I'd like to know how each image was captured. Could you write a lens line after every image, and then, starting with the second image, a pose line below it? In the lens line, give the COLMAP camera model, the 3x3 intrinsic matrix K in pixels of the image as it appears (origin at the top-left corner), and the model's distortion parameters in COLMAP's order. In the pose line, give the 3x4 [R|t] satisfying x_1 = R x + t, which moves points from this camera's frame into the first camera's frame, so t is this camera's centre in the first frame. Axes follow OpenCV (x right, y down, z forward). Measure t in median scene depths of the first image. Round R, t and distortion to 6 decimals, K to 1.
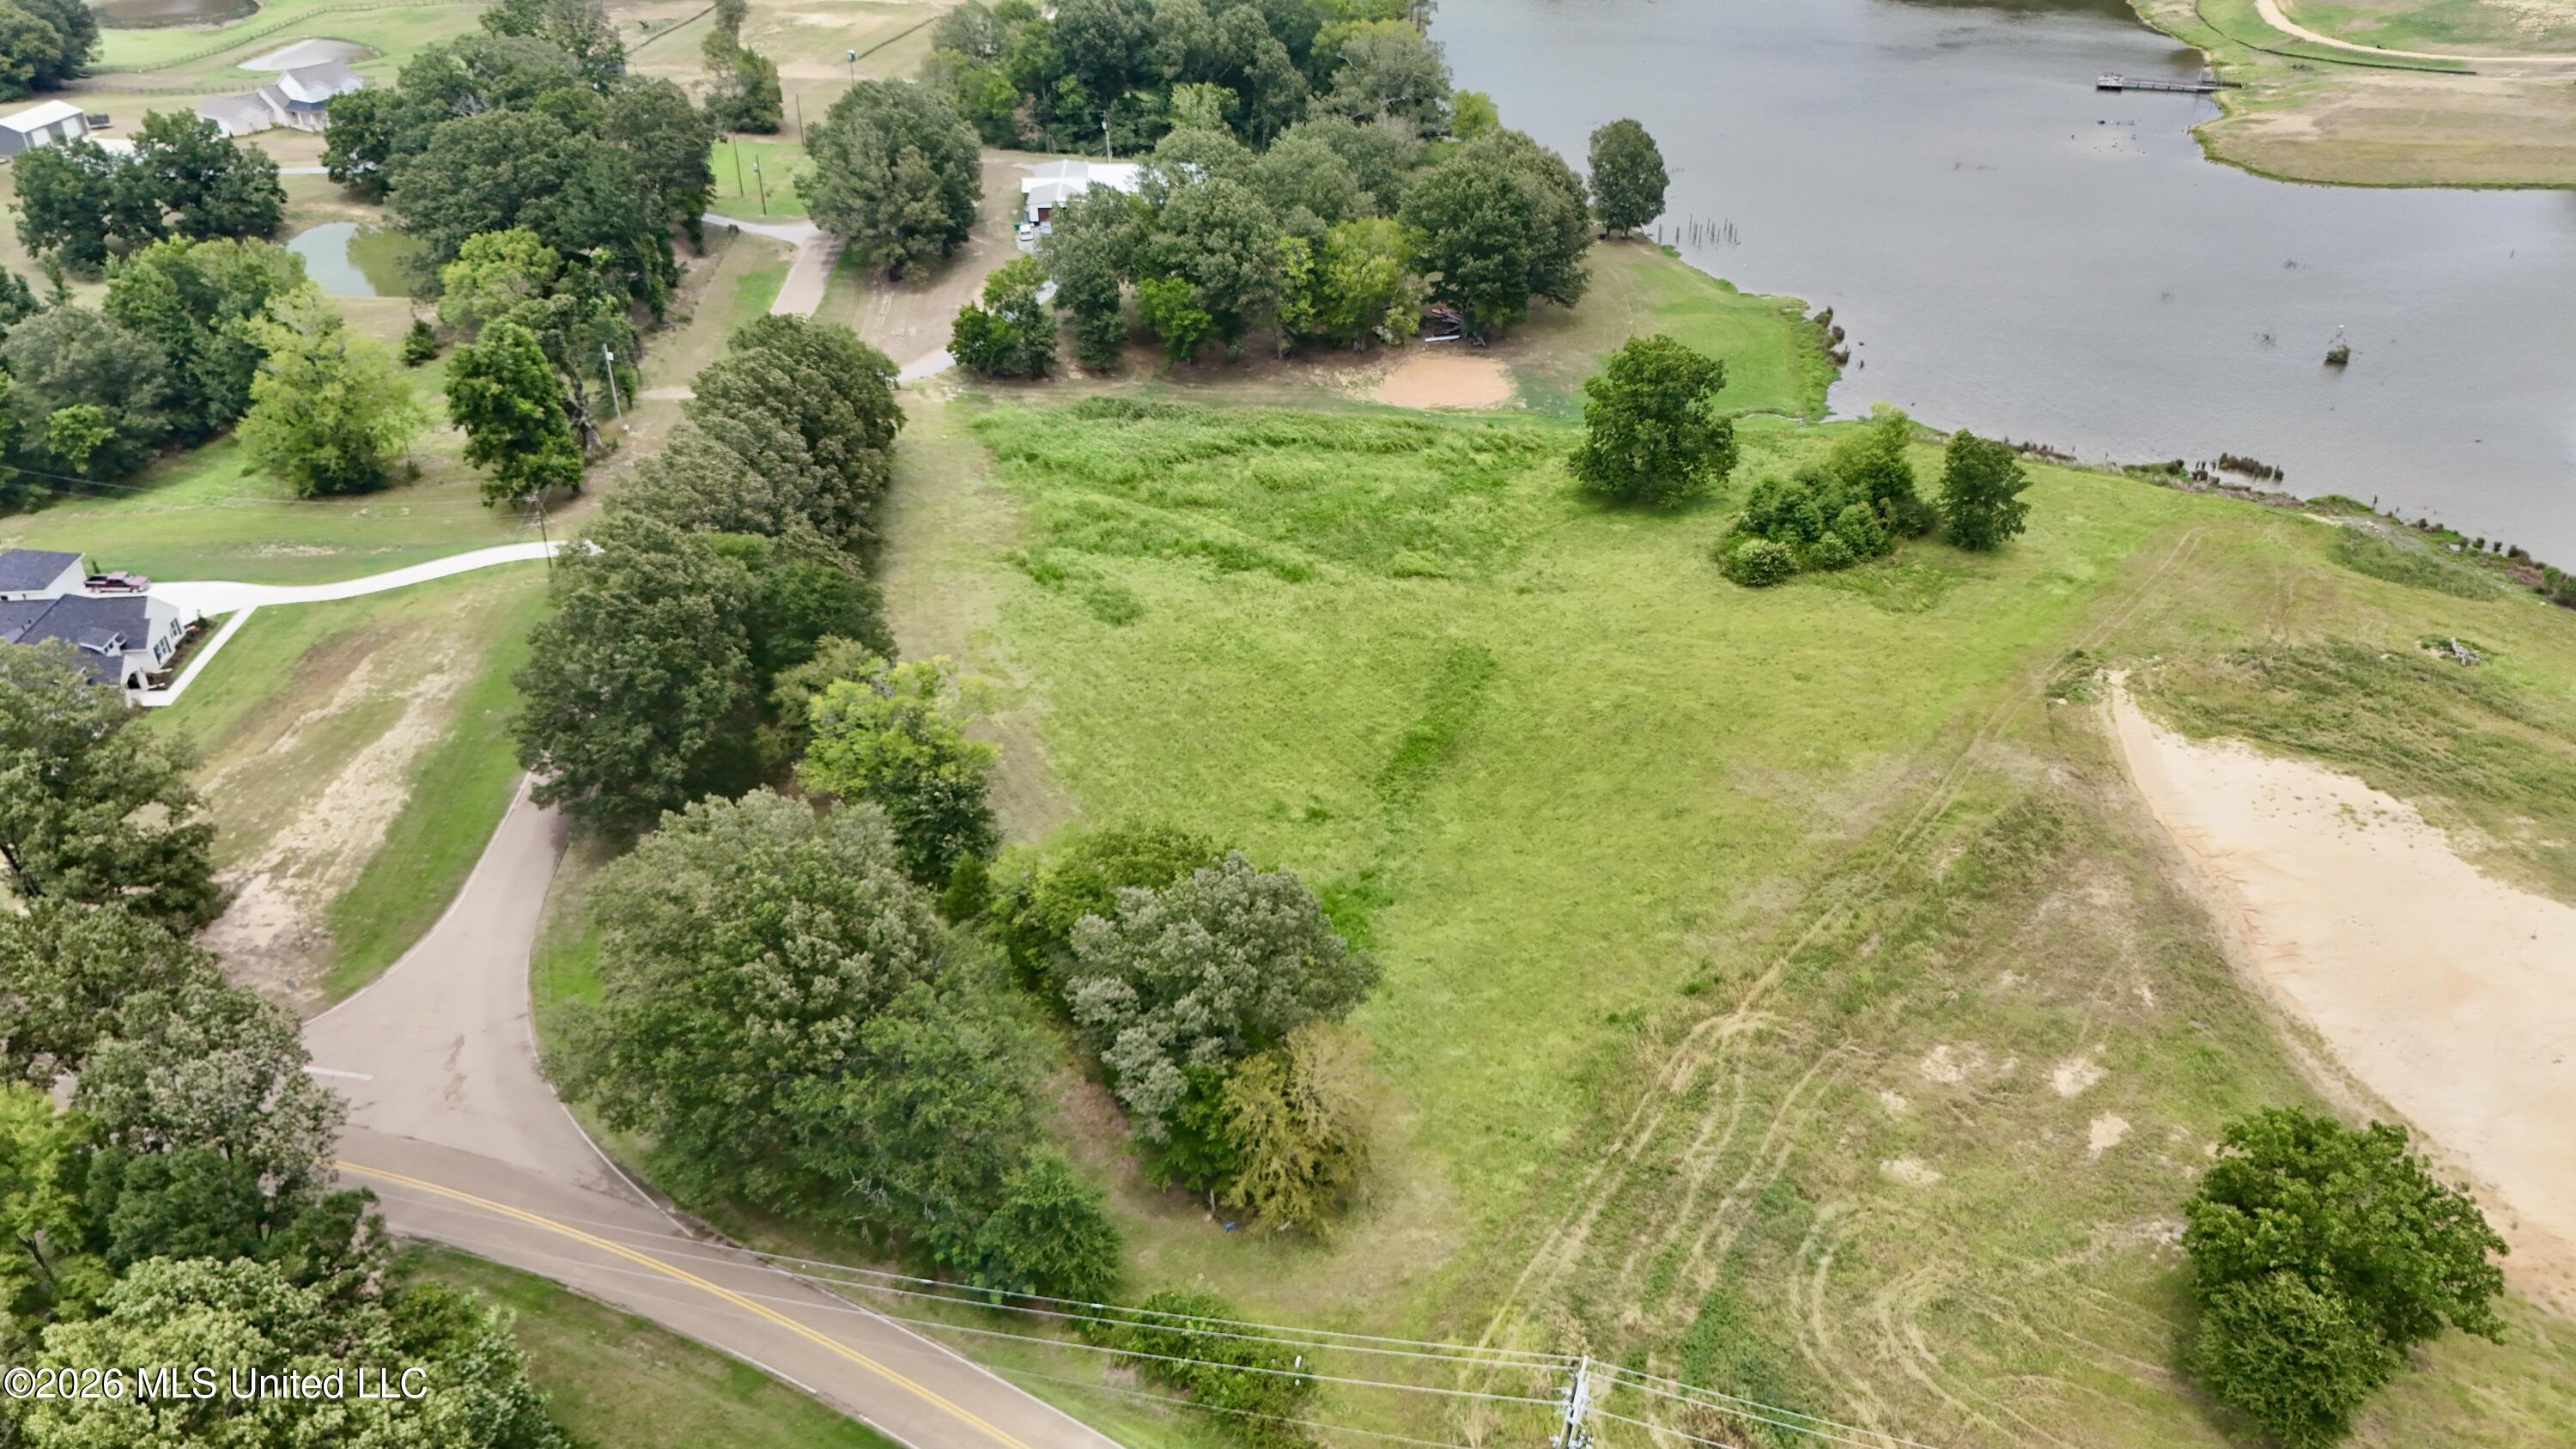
lens RADIAL K [[1909.8, 0, 1288.0], [0, 1909.8, 724.5], [0, 0, 1]] dist [0.054866, -0.055549]
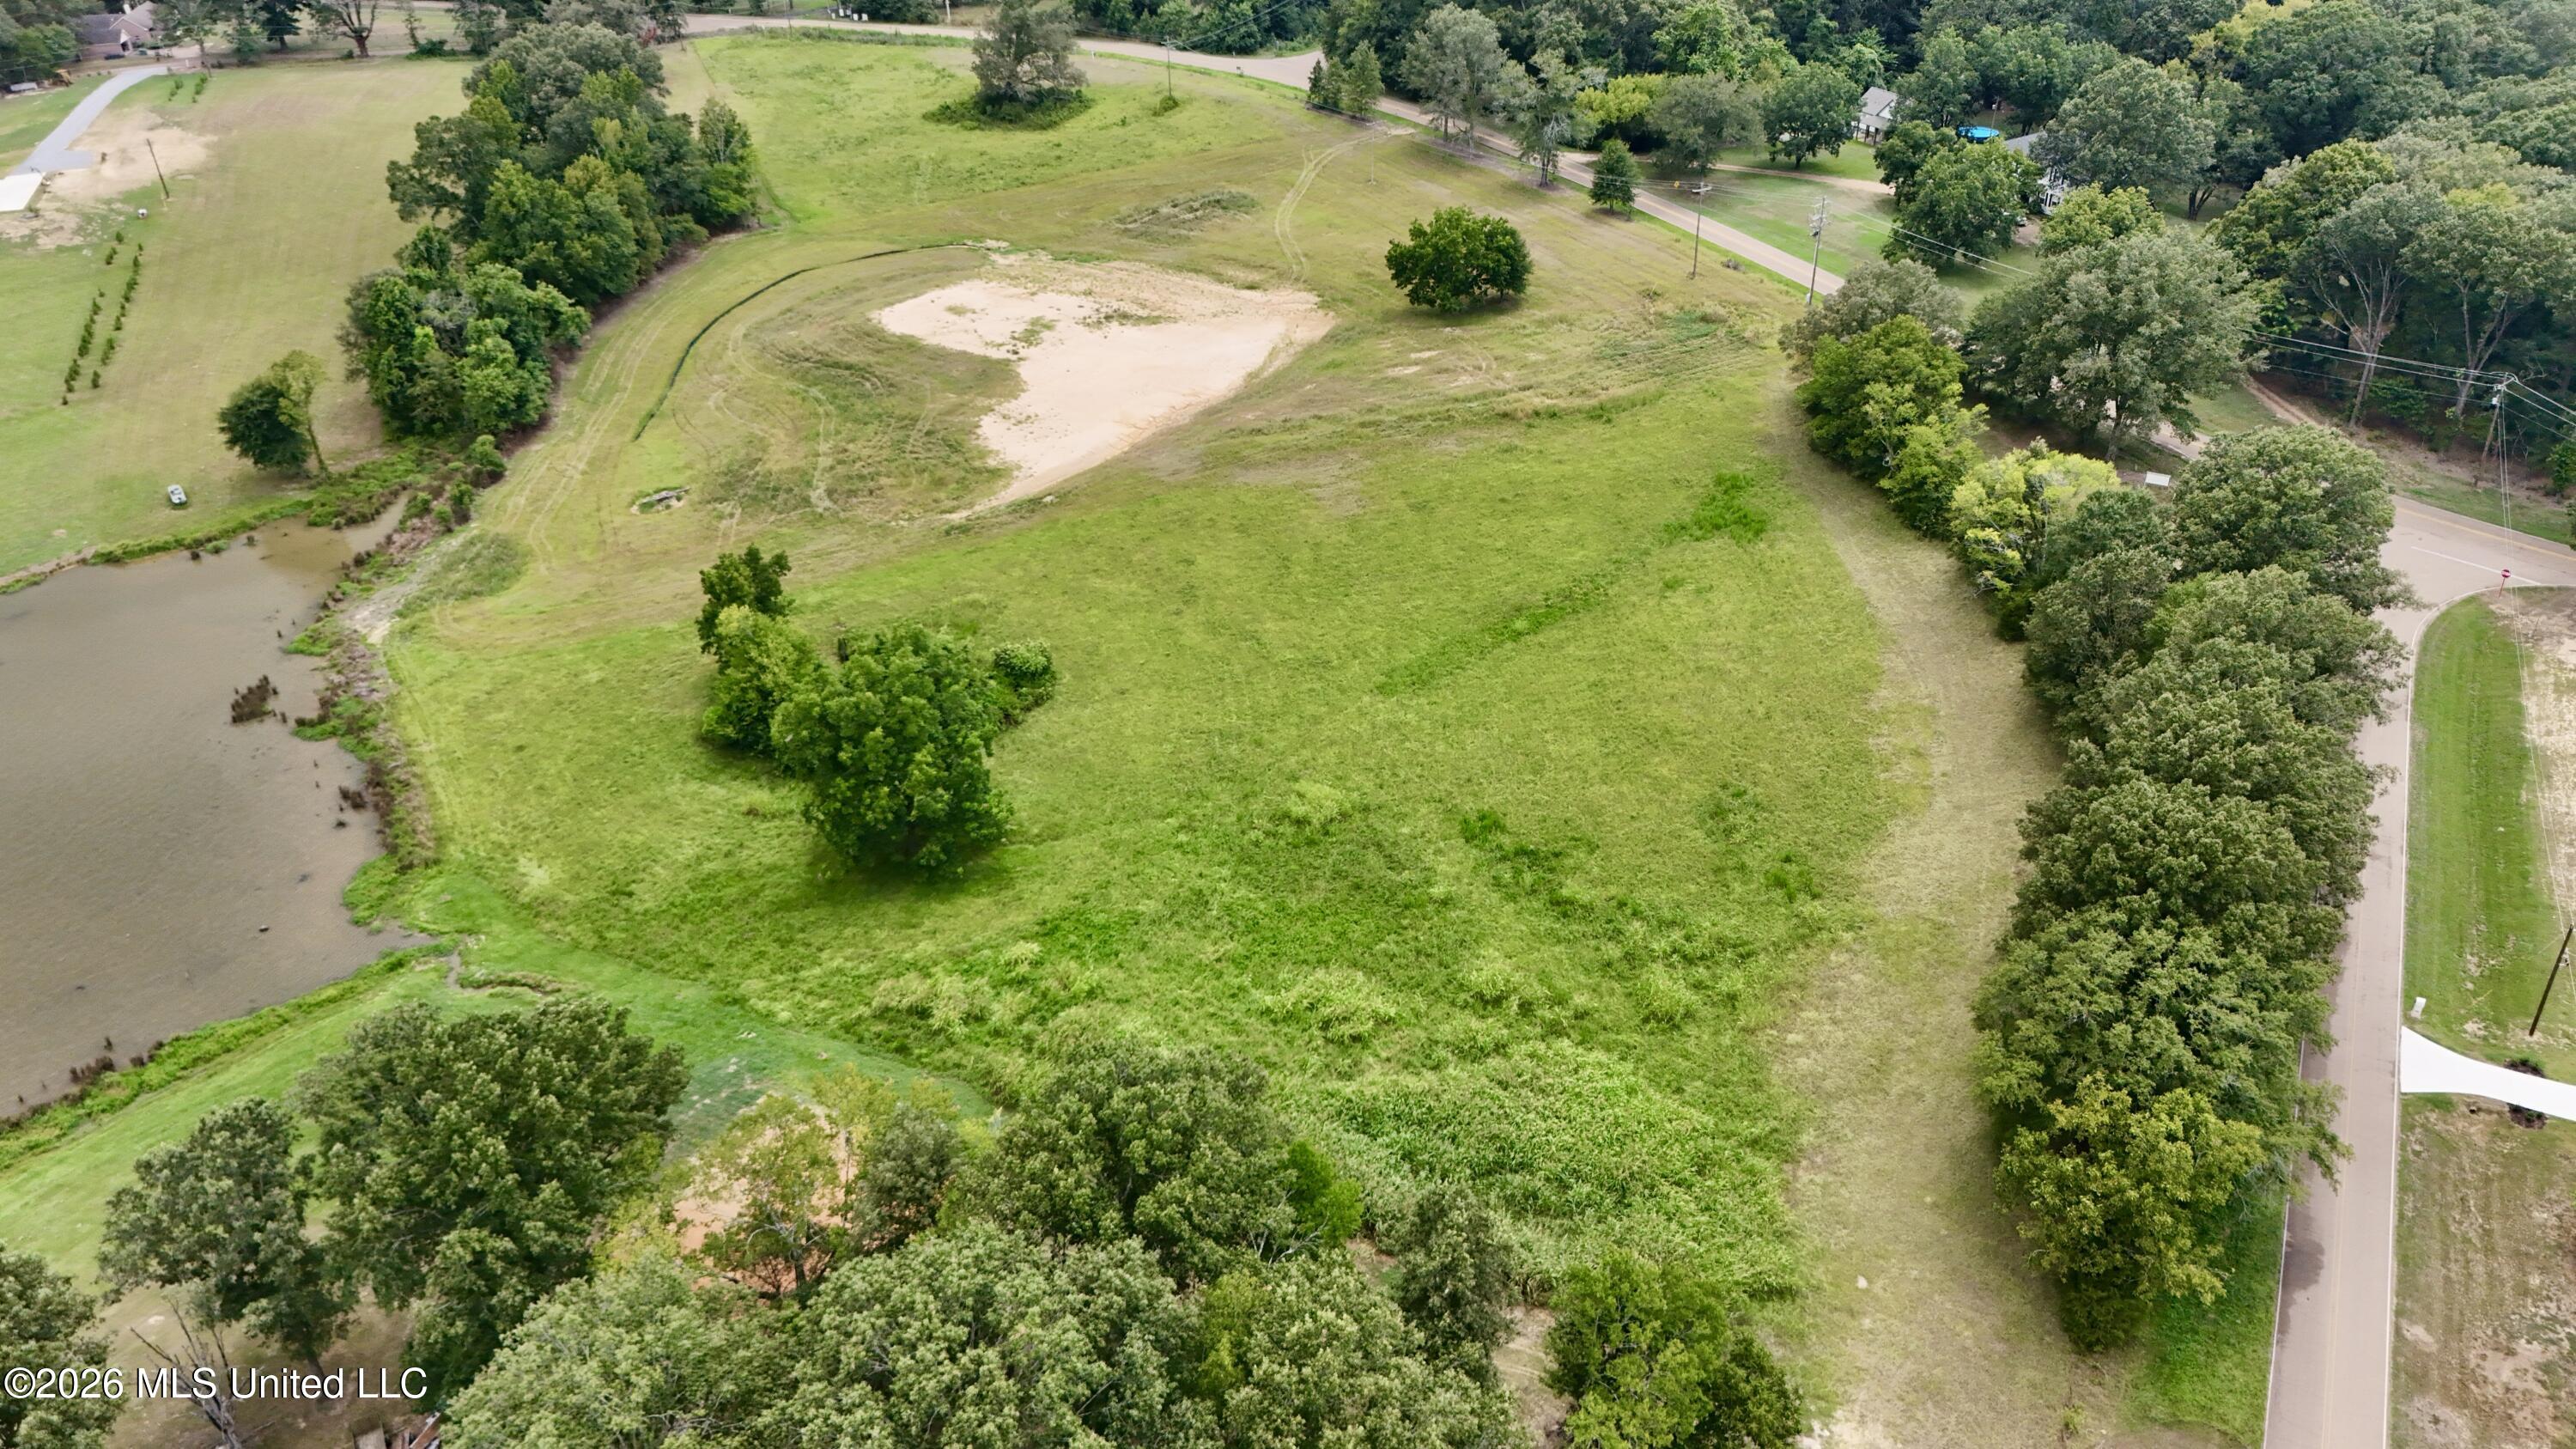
lens RADIAL K [[1871.5, 0, 1287.7], [0, 1871.5, 732.3], [0, 0, 1]] dist [0.055886, -0.055224]
pose [[-0.856862, -0.254022, 0.448620, -0.242642], [0.280664, 0.500089, 0.819231, -0.690908], [-0.432453, 0.827879, -0.357212, 1.160040]]
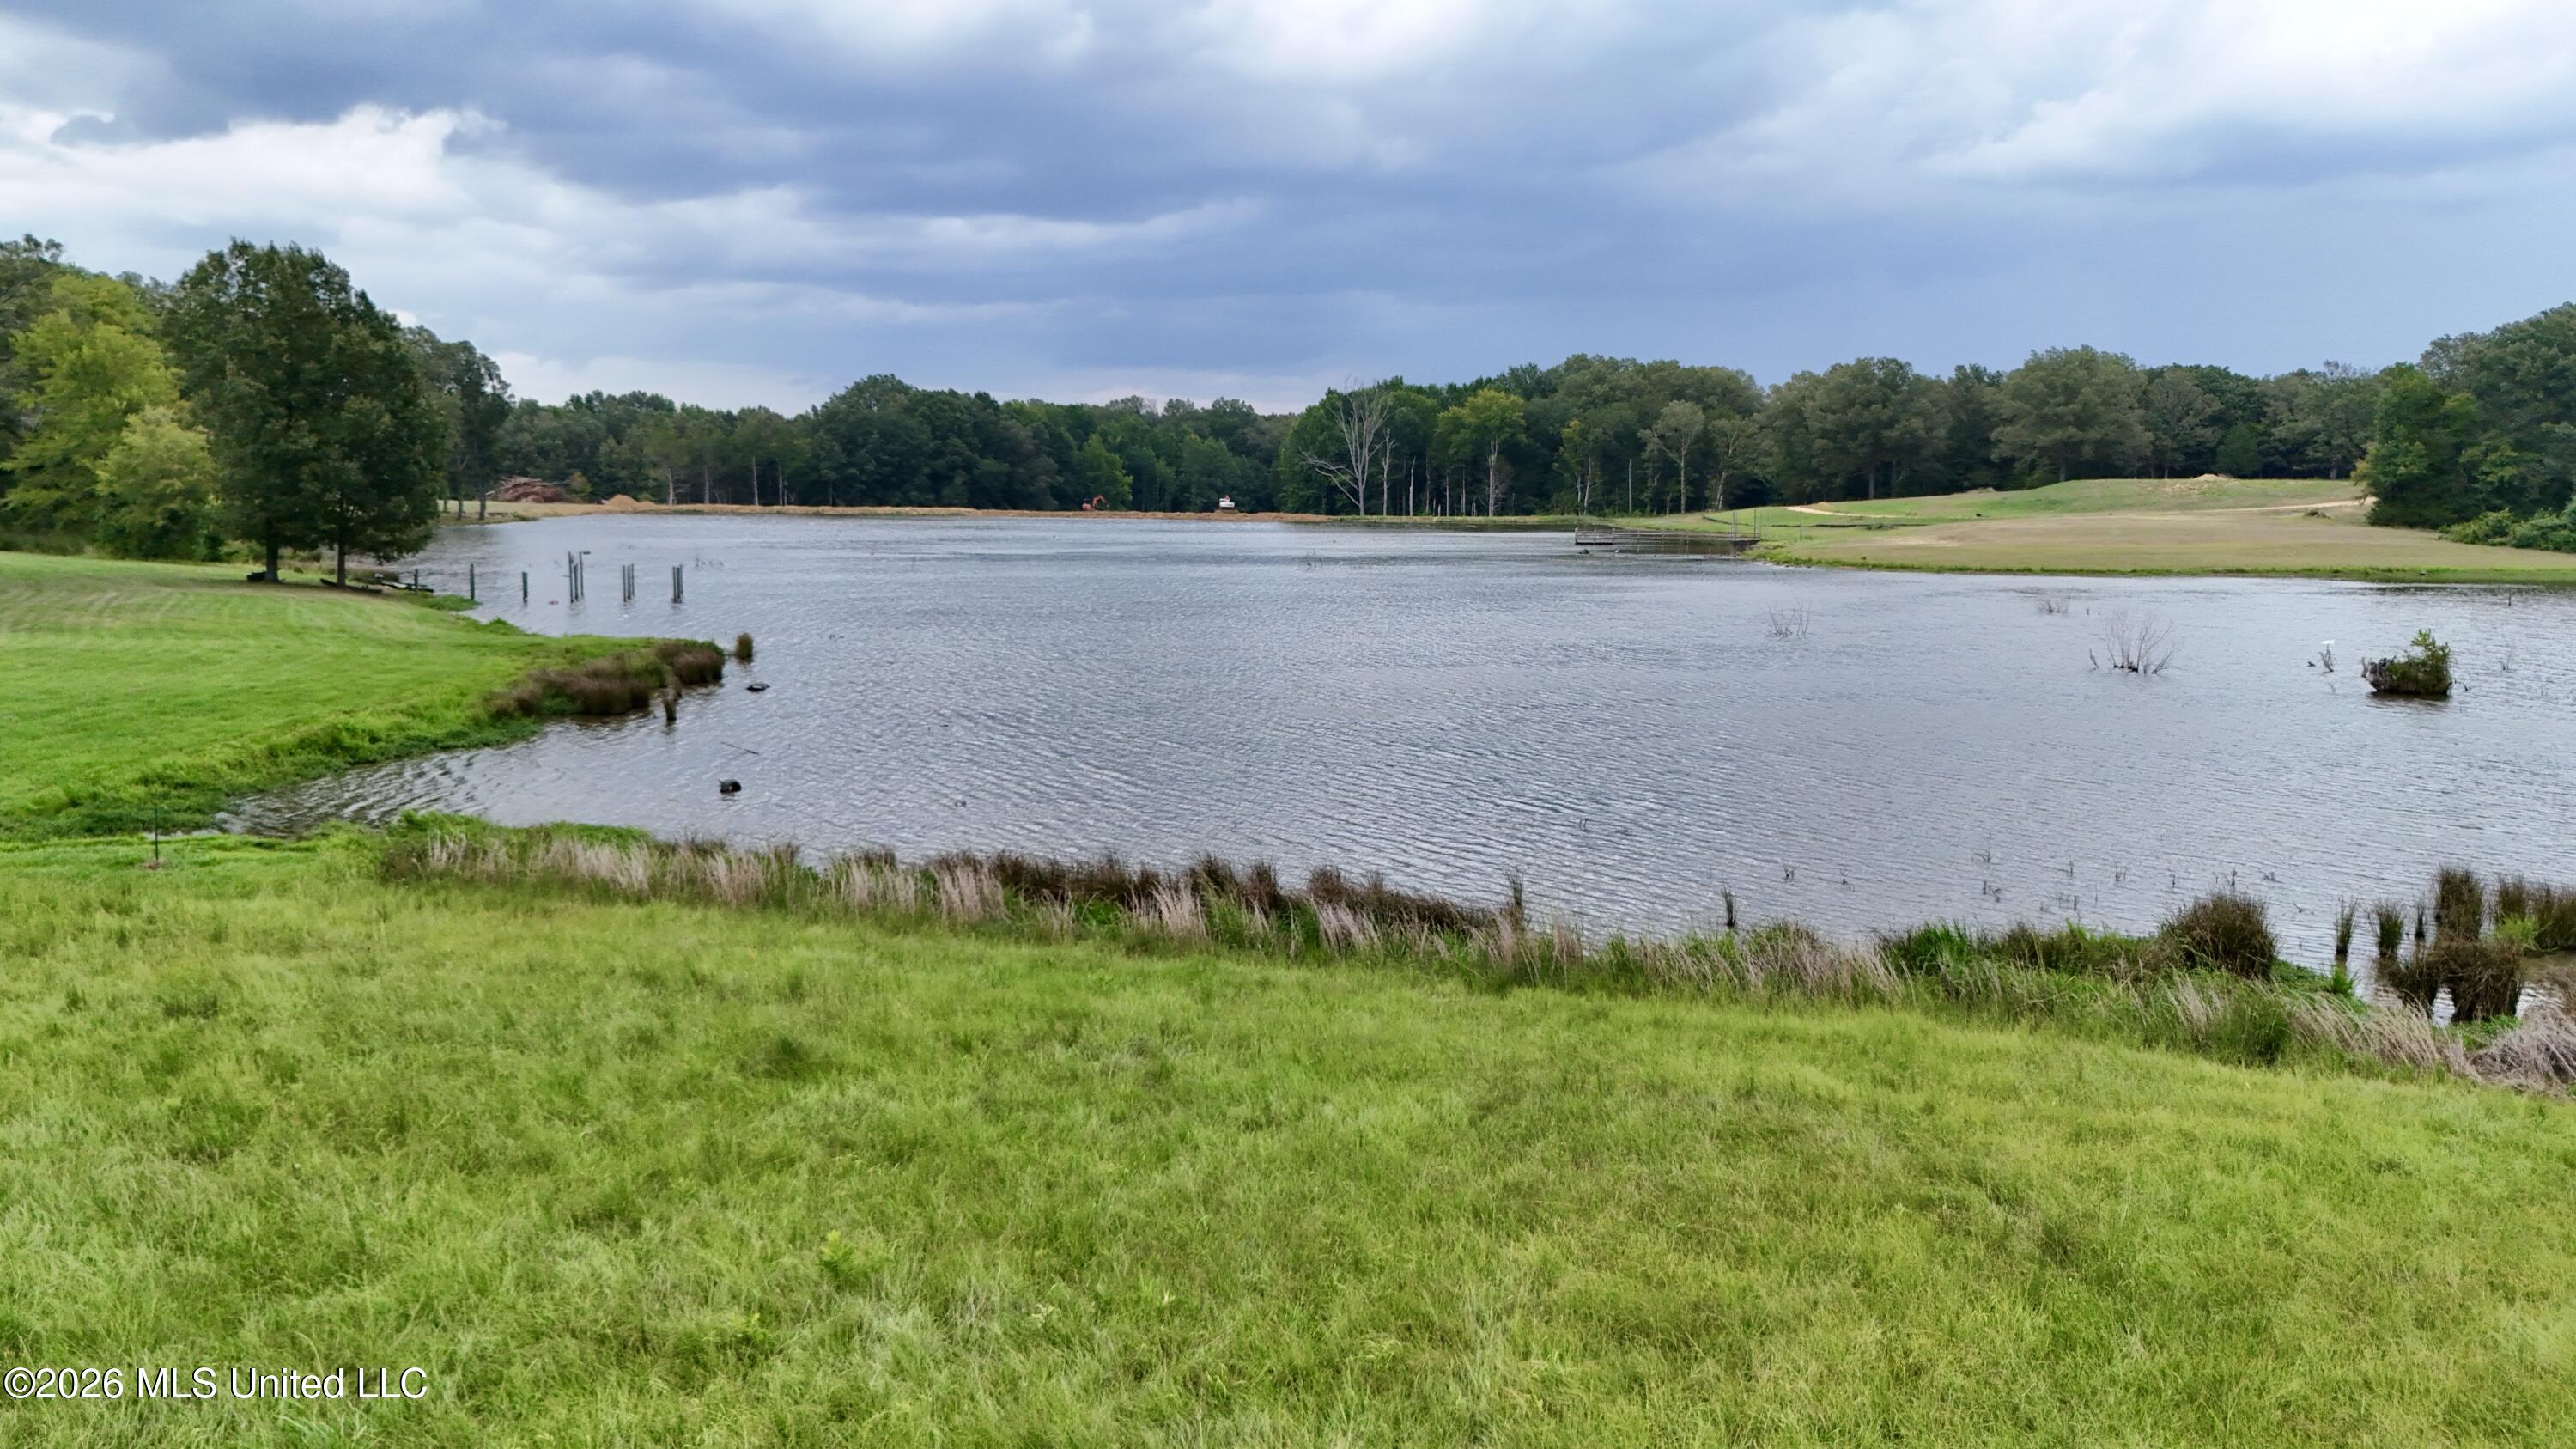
lens RADIAL K [[1871.5, 0, 1287.7], [0, 1871.5, 732.3], [0, 0, 1]] dist [0.055886, -0.055224]
pose [[0.980605, -0.010661, 0.195706, 0.378536], [0.086782, 0.918924, -0.384770, -0.103001], [-0.175737, 0.394291, 0.902026, 0.916020]]
